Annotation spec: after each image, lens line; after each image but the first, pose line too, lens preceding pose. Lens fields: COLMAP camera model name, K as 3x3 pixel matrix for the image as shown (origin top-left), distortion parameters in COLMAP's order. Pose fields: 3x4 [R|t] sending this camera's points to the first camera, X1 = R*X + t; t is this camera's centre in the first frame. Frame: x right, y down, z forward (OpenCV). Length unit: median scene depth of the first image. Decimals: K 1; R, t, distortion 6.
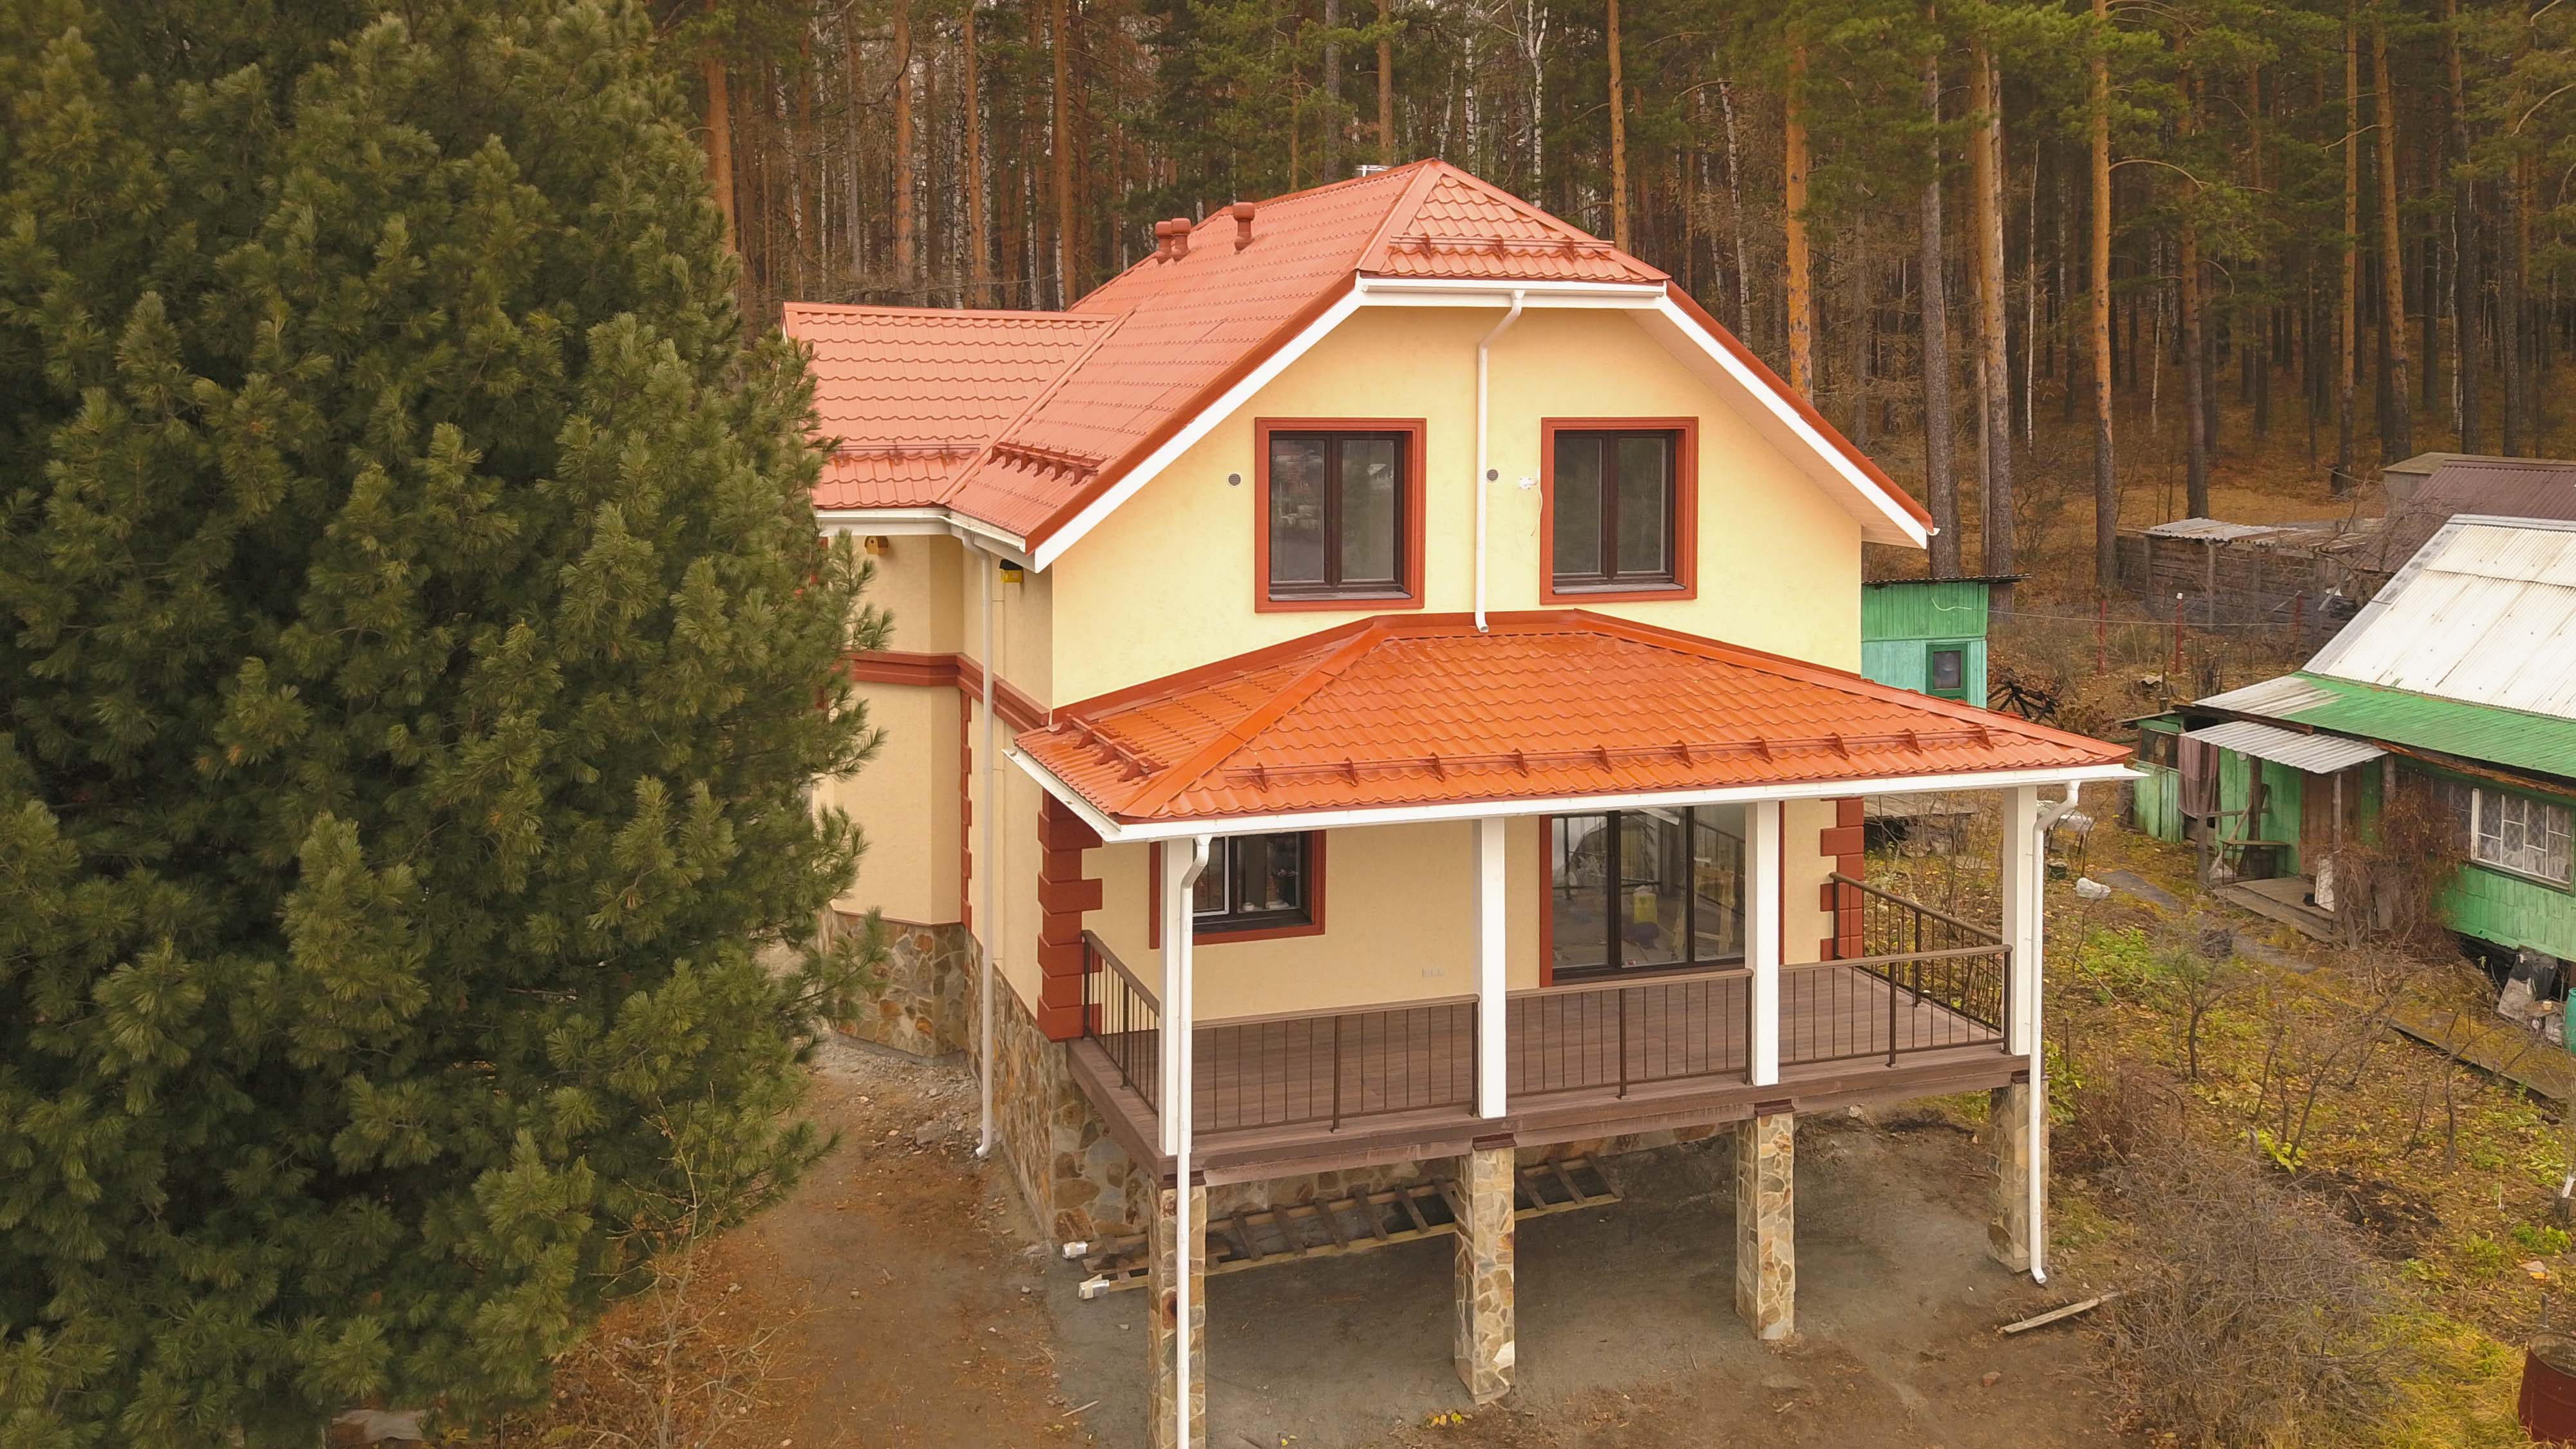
lens RADIAL K [[2026.6, 0, 1297.1], [0, 2026.6, 721.8], [0, 0, 1]] dist [0.044251, -0.008048]
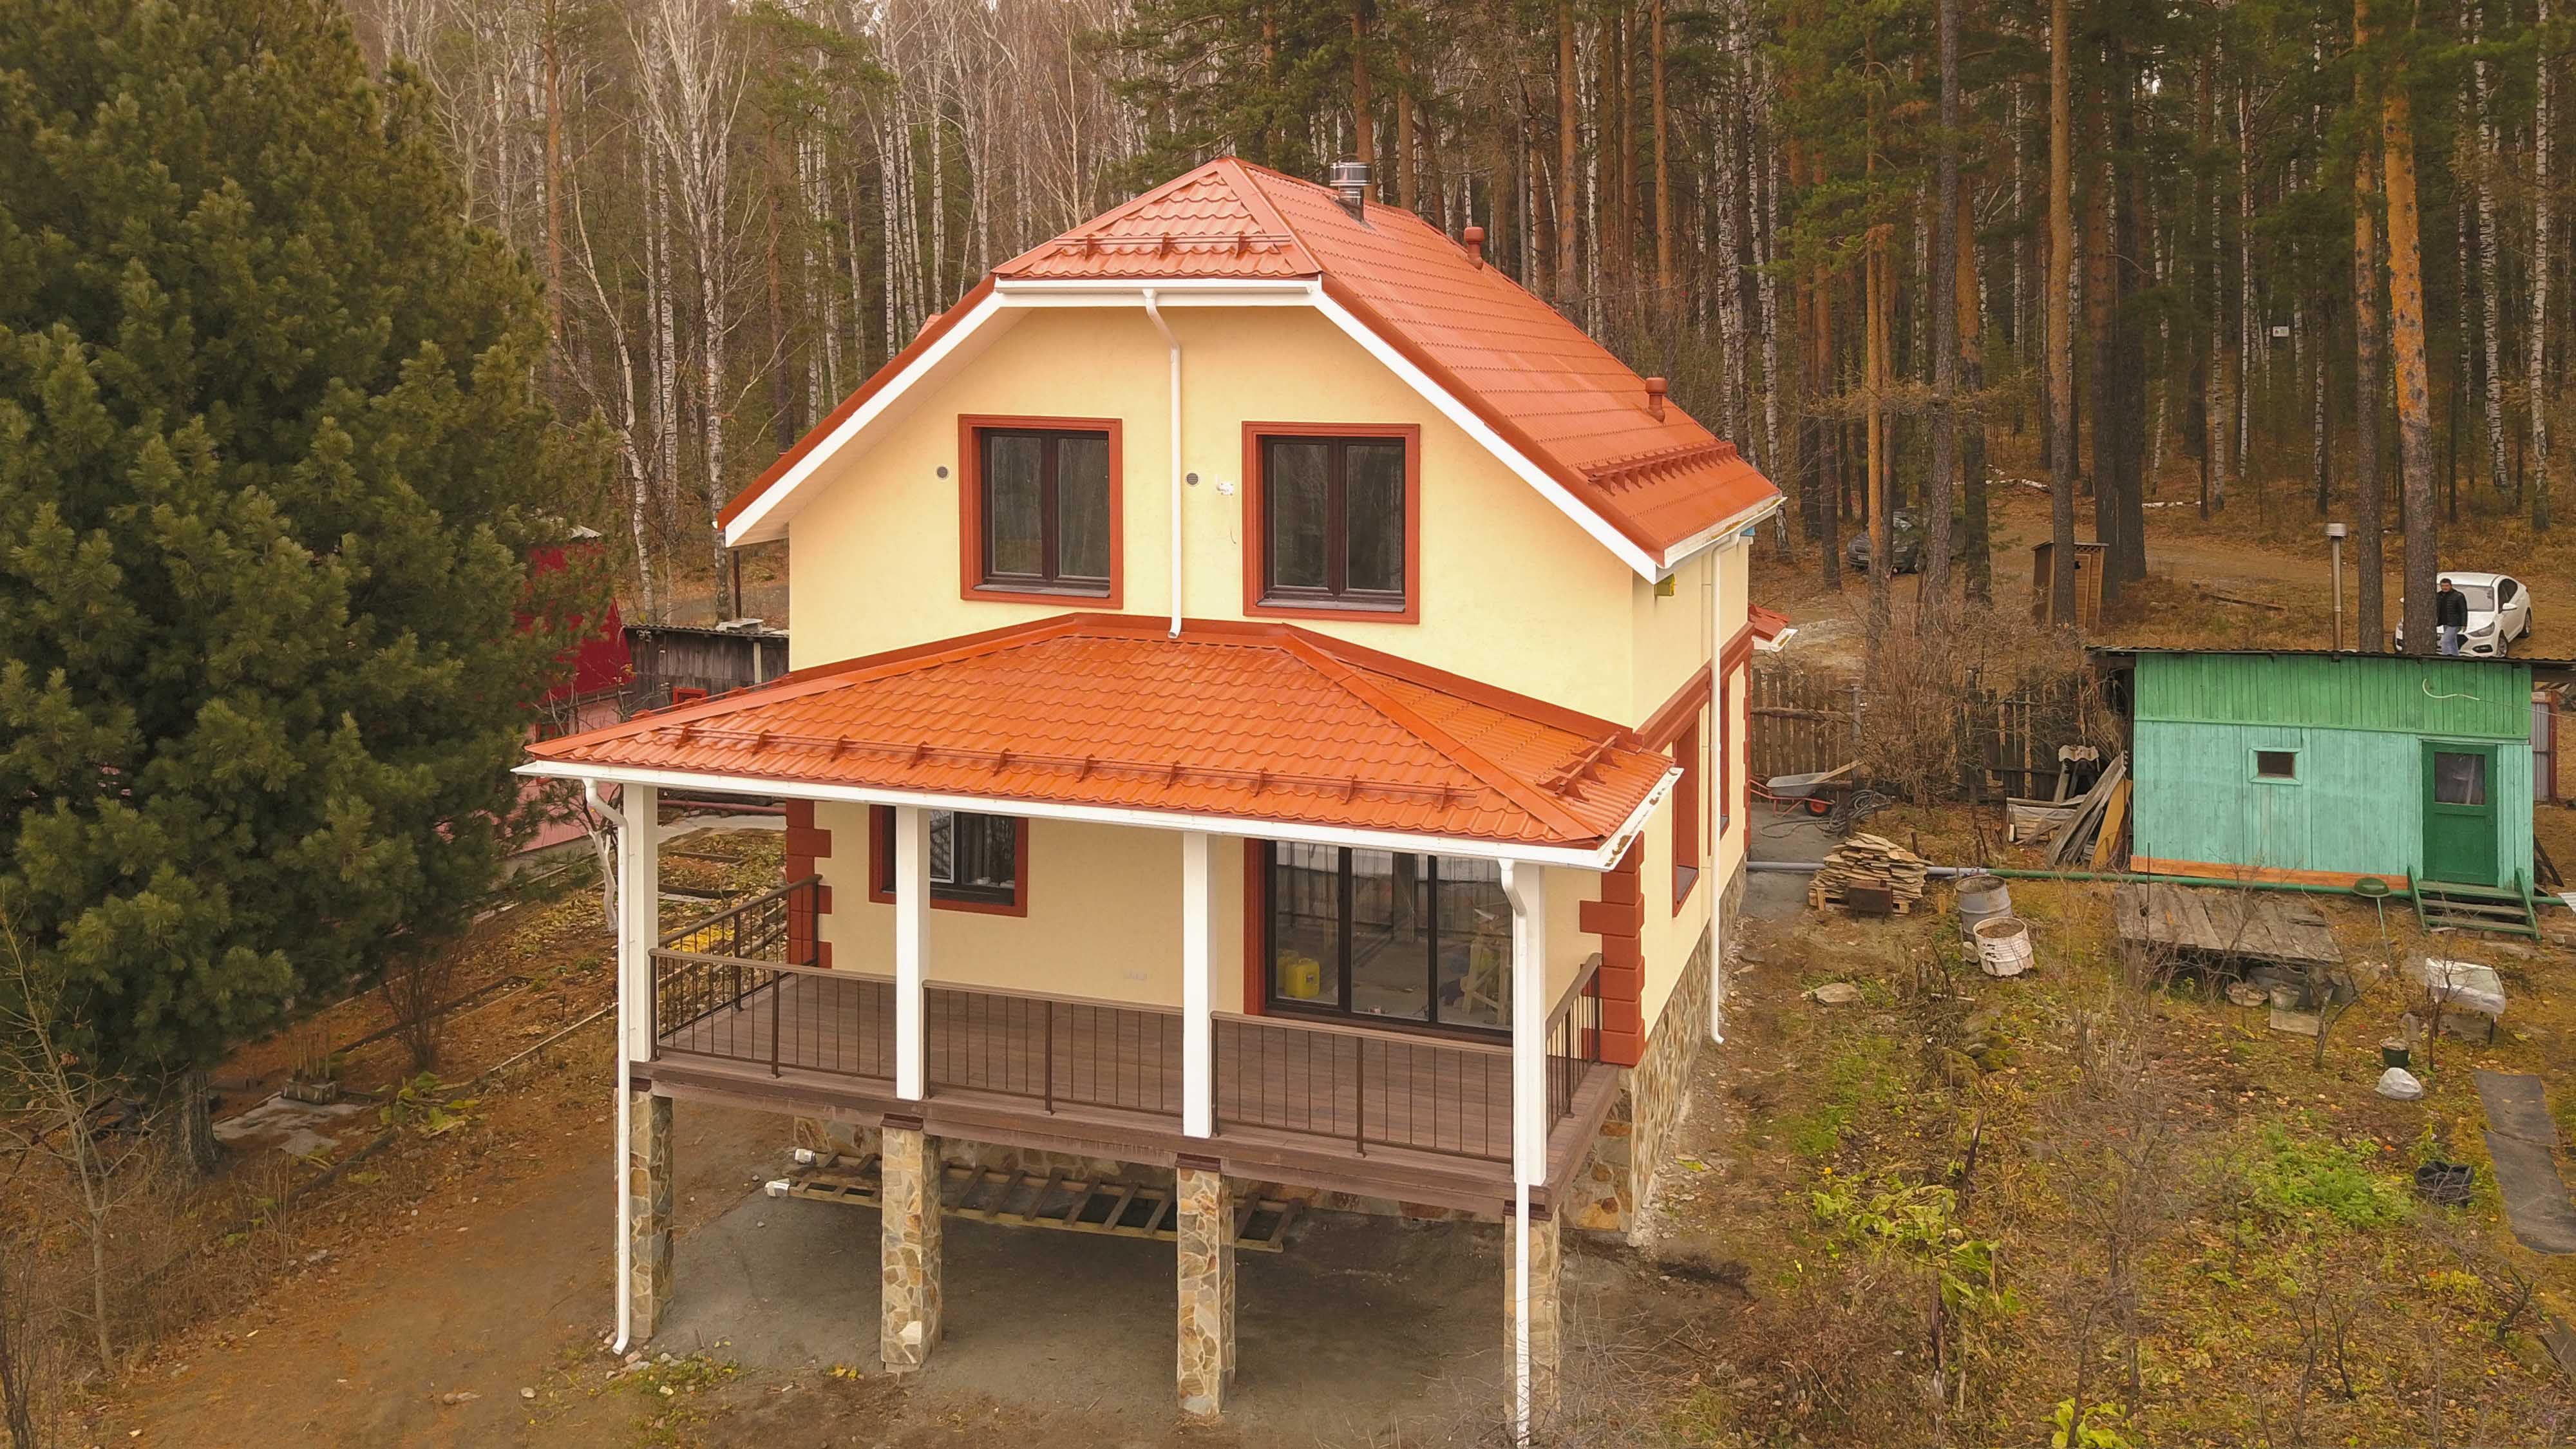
lens RADIAL K [[2026.6, 0, 1292.0], [0, 2026.6, 752.4], [0, 0, 1]] dist [0.044251, -0.008048]
pose [[0.792399, 0.111711, -0.599687, 0.733058], [-0.107052, 0.993298, 0.043579, -0.038579], [0.600537, 0.029666, 0.799047, 0.252572]]
